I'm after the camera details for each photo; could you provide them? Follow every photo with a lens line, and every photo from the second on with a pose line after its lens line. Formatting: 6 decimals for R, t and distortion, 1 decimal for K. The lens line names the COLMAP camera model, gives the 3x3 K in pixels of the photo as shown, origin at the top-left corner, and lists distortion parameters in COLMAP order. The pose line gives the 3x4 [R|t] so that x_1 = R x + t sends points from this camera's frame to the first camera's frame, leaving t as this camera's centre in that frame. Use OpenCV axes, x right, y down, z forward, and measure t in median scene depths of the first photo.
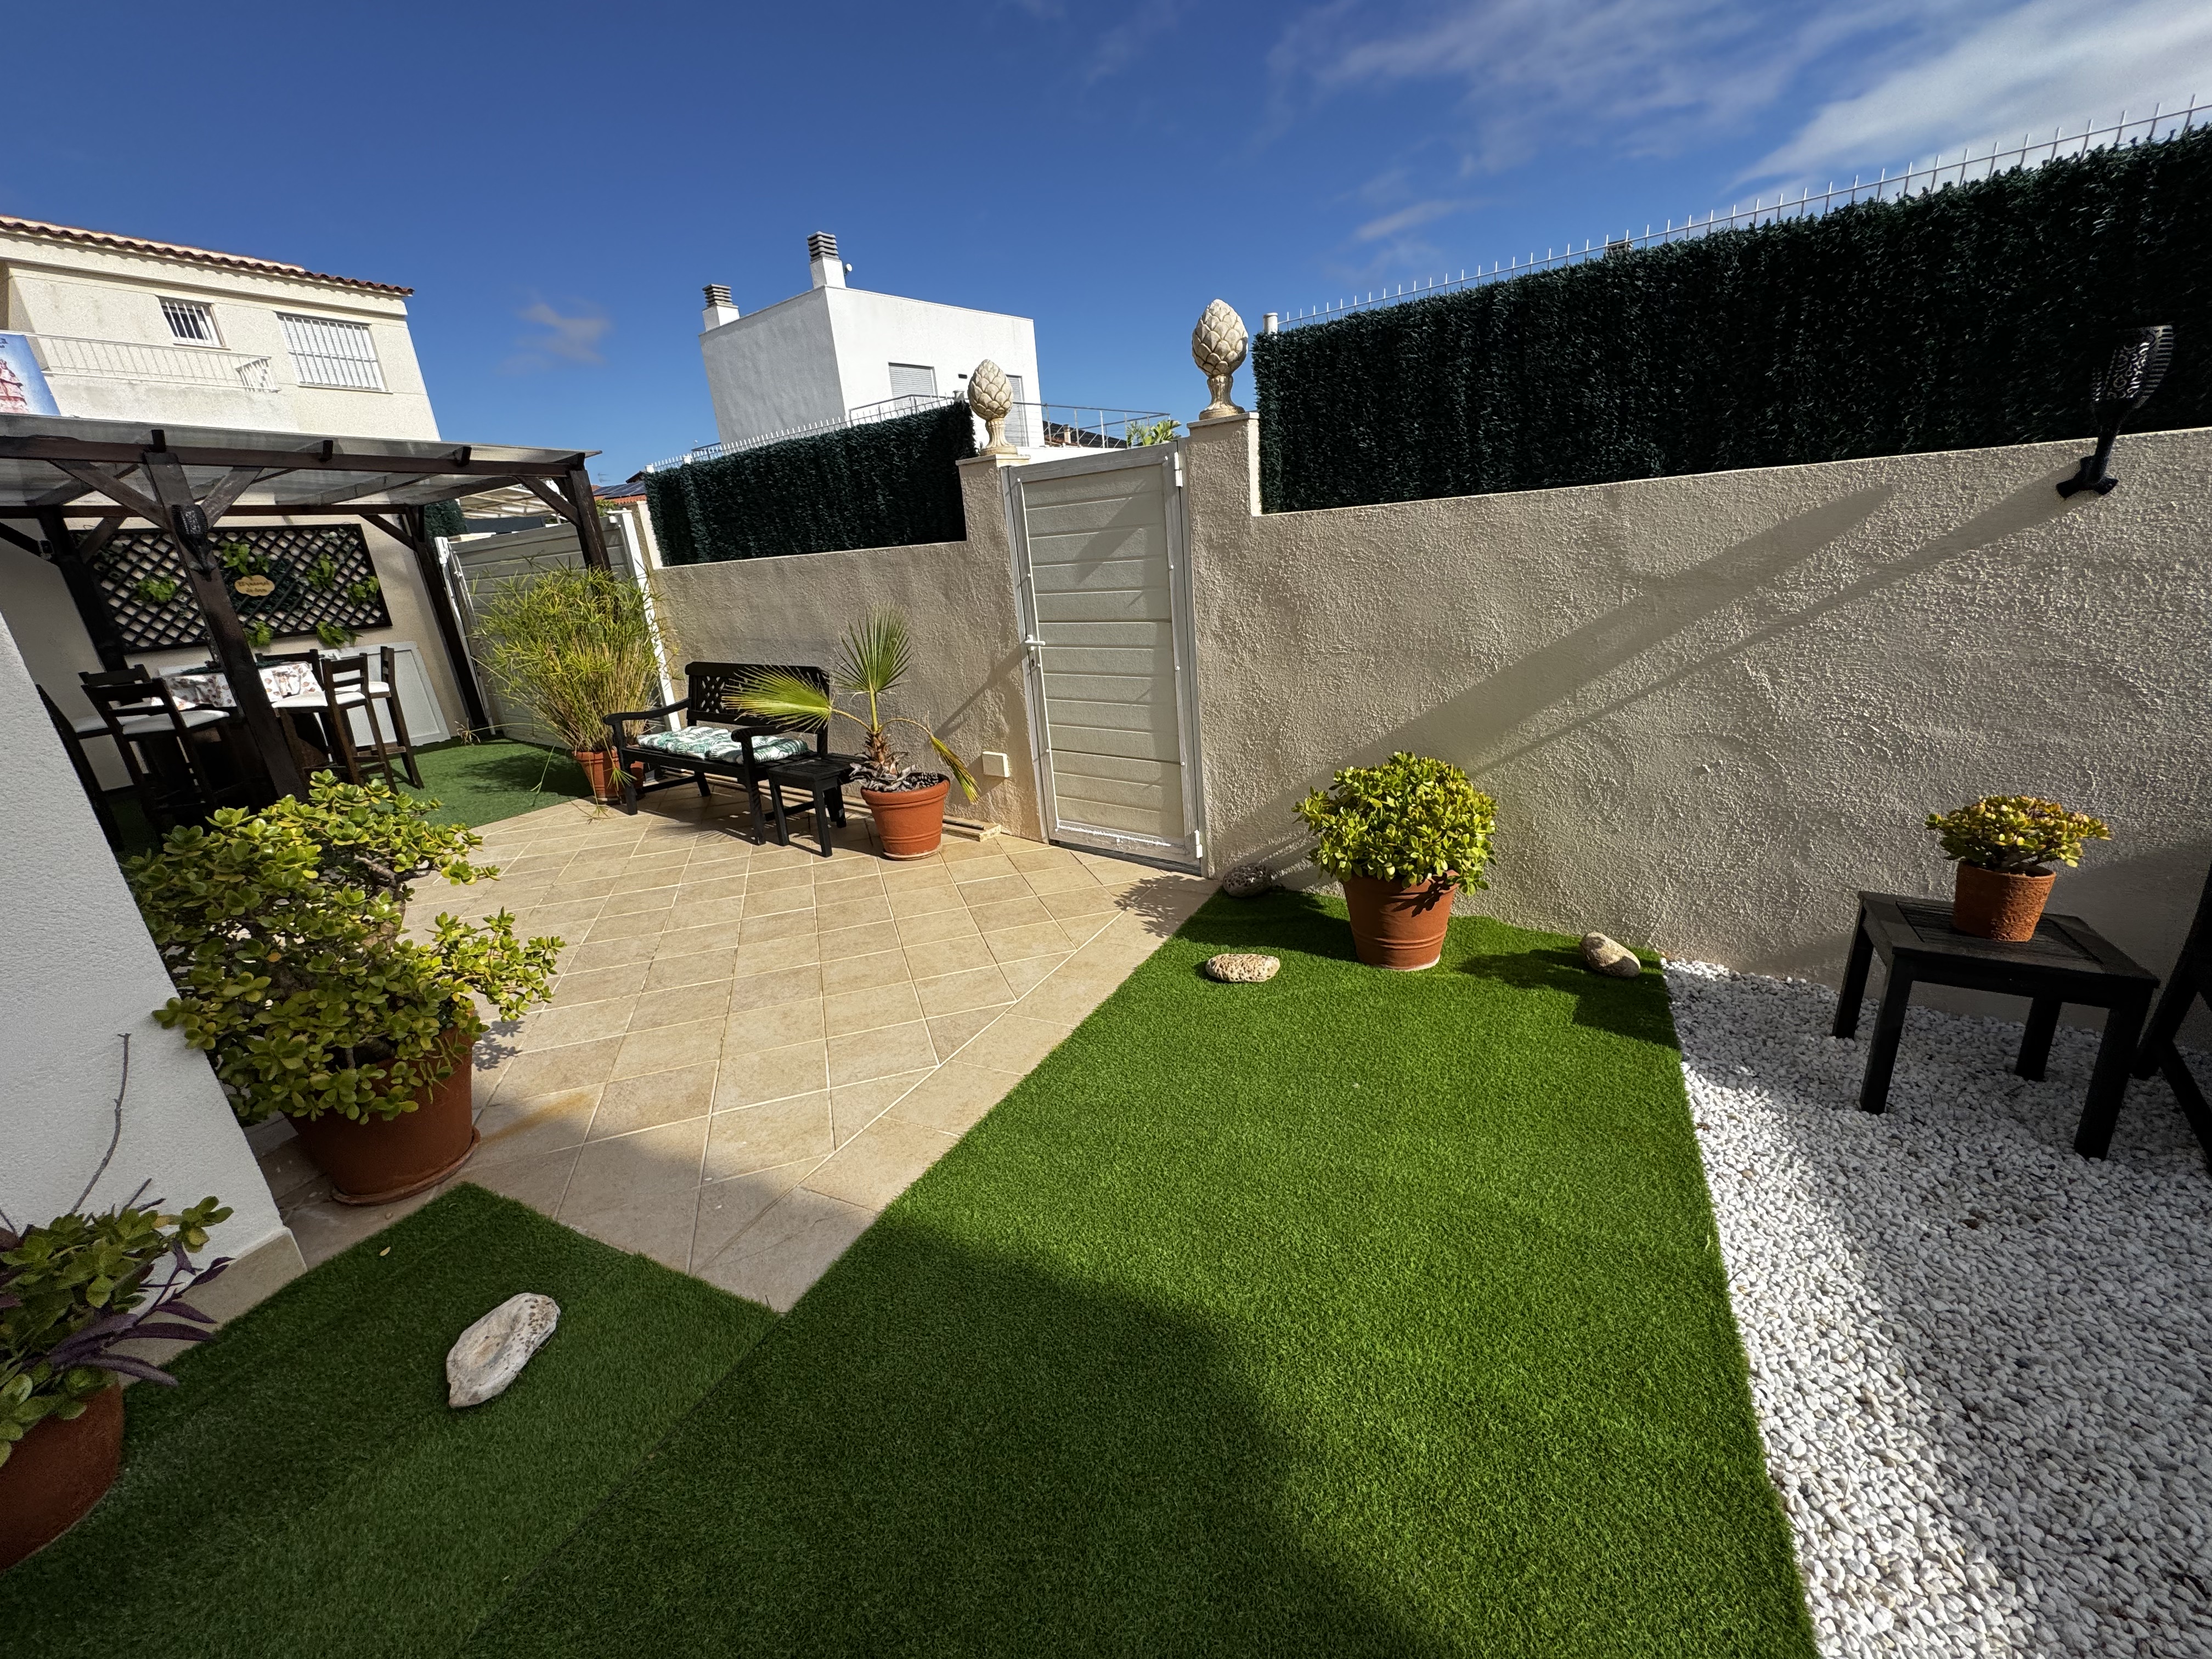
lens RADIAL K [[882.6, 0, 1108.4], [0, 882.6, 823.0], [0, 0, 1]] dist [-0.003783, 0.000143]
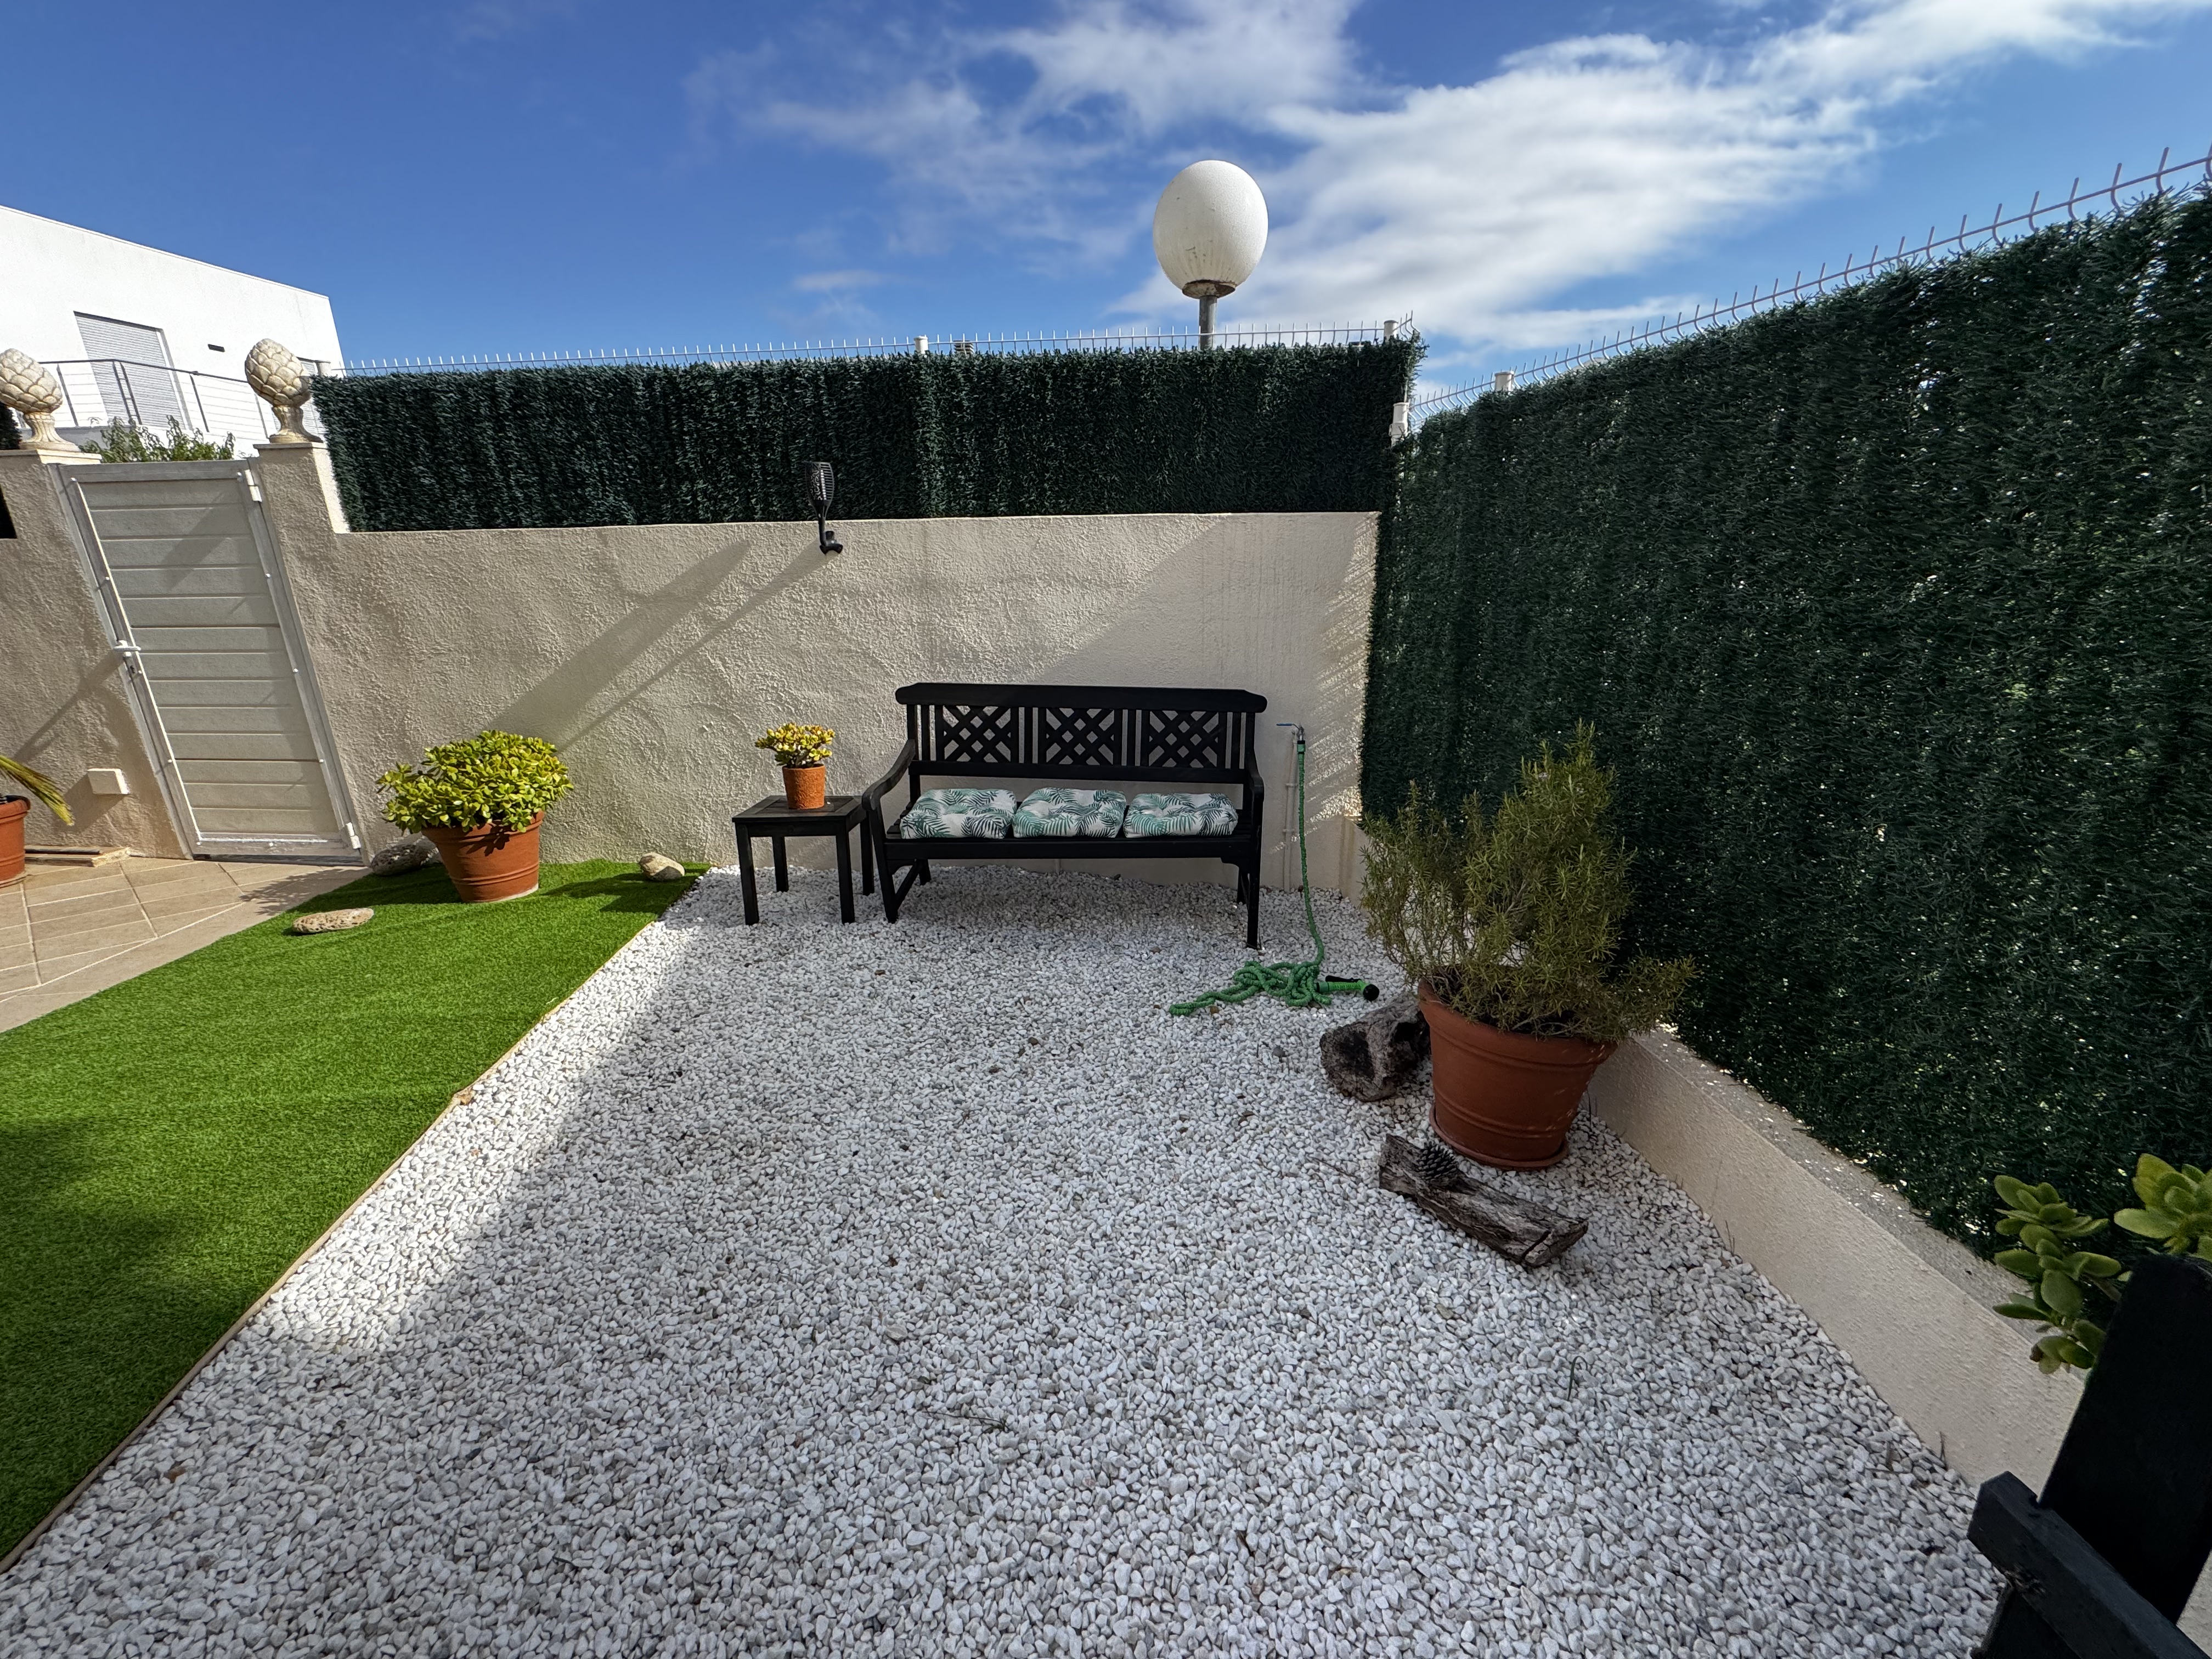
lens RADIAL K [[882.1, 0, 1106.0], [0, 882.1, 829.5], [0, 0, 1]] dist [-0.002728, 0.000170]
pose [[0.844826, -0.094103, 0.526700, 0.369463], [0.114918, 0.993351, -0.006851, 0.152517], [-0.522554, 0.066315, 0.850023, -0.454993]]
